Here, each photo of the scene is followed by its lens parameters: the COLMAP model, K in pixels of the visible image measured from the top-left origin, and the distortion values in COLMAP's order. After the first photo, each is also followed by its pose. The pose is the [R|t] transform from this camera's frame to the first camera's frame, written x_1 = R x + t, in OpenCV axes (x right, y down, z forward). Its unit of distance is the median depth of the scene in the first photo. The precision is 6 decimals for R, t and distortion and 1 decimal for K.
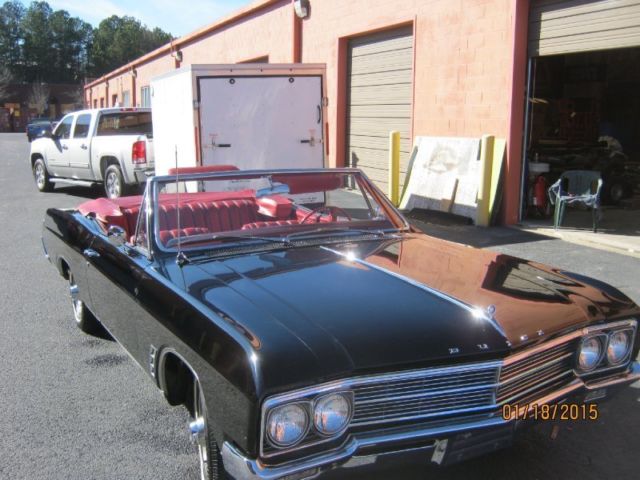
lens RADIAL K [[717.5, 0, 316.3], [0, 717.5, 240.1], [0, 0, 1]] dist [-0.117871, 0.089014]
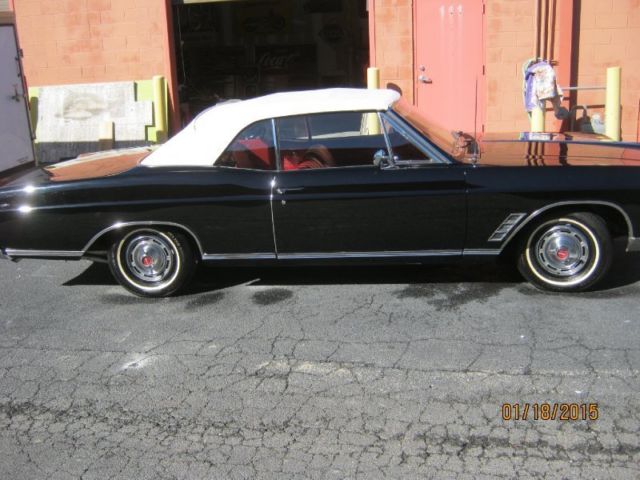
lens RADIAL K [[717.5, 0, 316.3], [0, 717.5, 240.1], [0, 0, 1]] dist [-0.117871, 0.089014]
pose [[0.575715, -0.239619, 0.781751, -0.538330], [0.181124, 0.969716, 0.163846, -0.036895], [-0.797337, 0.047266, 0.601681, 0.152509]]
